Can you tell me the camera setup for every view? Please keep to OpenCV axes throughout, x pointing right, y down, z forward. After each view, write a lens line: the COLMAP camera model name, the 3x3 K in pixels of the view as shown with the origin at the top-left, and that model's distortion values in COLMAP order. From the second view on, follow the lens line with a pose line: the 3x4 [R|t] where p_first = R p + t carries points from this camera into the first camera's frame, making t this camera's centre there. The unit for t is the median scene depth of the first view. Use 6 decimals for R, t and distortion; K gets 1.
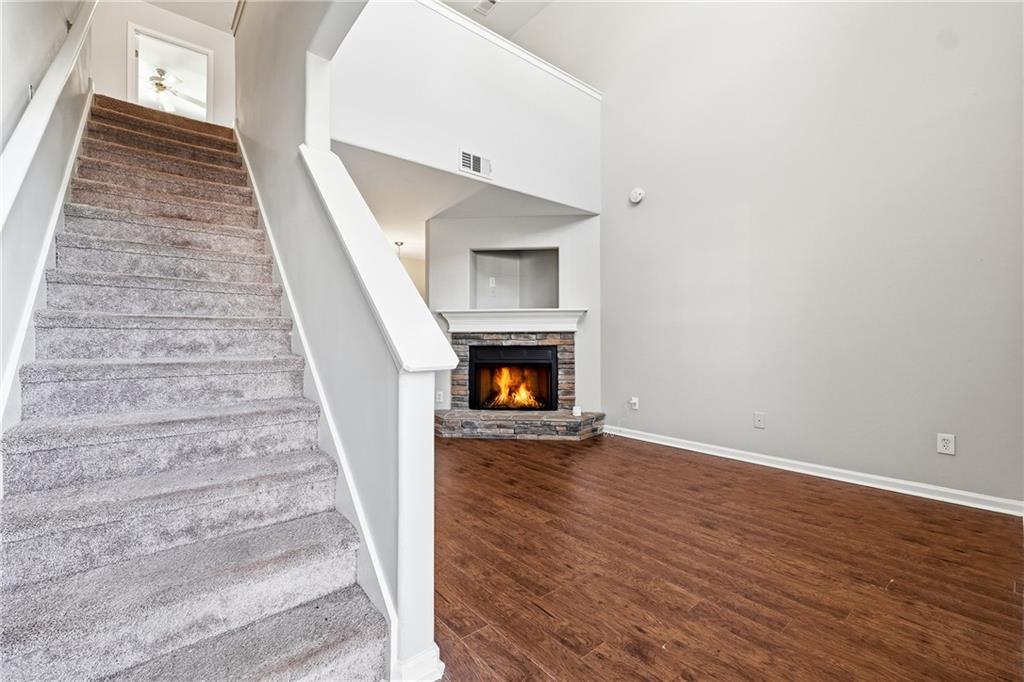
lens RADIAL K [[432.9, 0, 511.5], [0, 432.9, 337.8], [0, 0, 1]] dist [-0.010005, 0.003000]
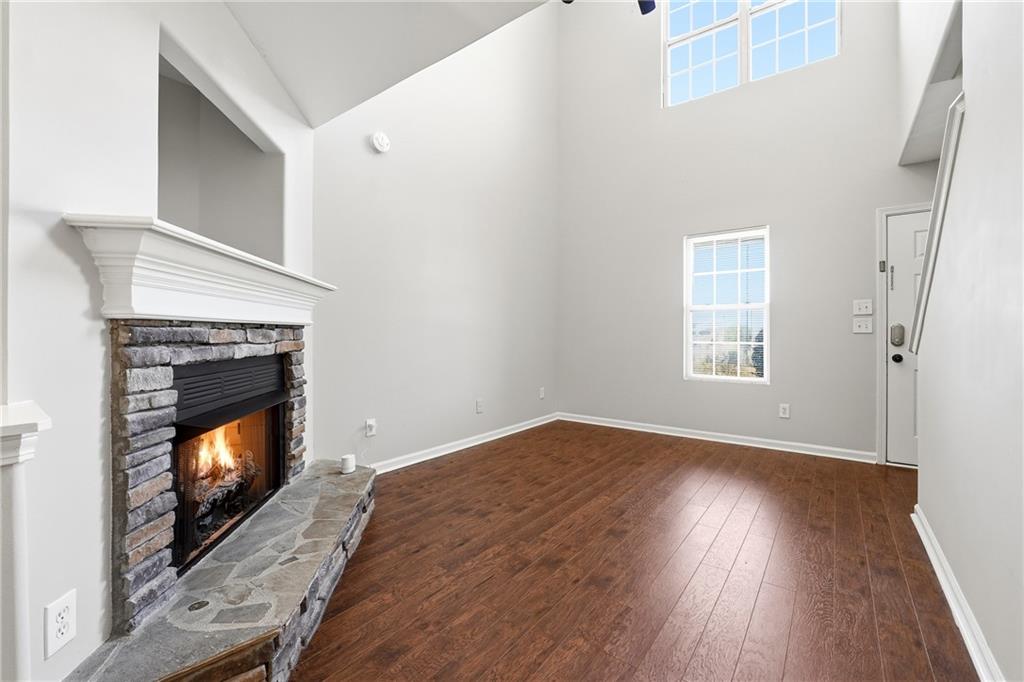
lens RADIAL K [[432.9, 0, 512.6], [0, 432.9, 337.9], [0, 0, 1]] dist [-0.010005, 0.003000]
pose [[-0.224884, -0.006187, 0.974366, -0.431153], [0.002298, 0.999974, 0.006880, -0.002410], [-0.974383, 0.003787, -0.224864, 0.857351]]
